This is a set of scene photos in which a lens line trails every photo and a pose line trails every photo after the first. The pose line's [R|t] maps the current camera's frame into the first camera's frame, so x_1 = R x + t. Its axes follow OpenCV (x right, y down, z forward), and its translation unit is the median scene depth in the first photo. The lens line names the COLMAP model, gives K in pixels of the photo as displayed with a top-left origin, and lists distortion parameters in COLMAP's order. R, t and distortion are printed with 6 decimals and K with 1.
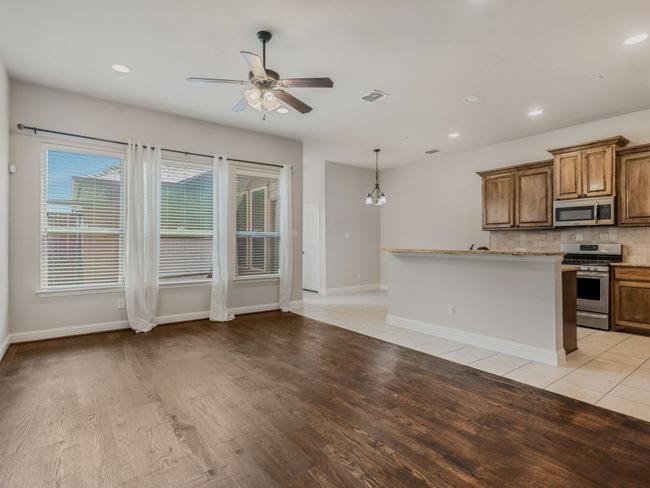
lens RADIAL K [[322.4, 0, 325.0], [0, 322.4, 244.0], [0, 0, 1]] dist [-0.001805, -0.000412]
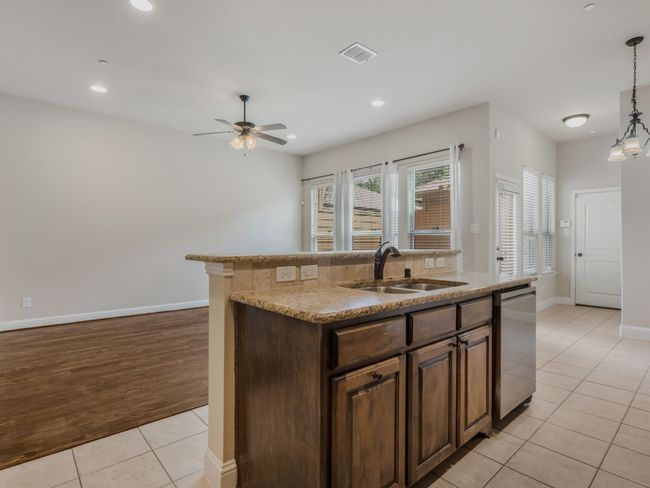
lens RADIAL K [[326.9, 0, 328.5], [0, 326.9, 245.6], [0, 0, 1]] dist [0.000907, 0.000930]
pose [[0.147706, 0.010390, -0.988977, 0.947326], [-0.001534, 0.999946, 0.010276, -0.000599], [0.989030, 0.000000, 0.147714, 0.831347]]
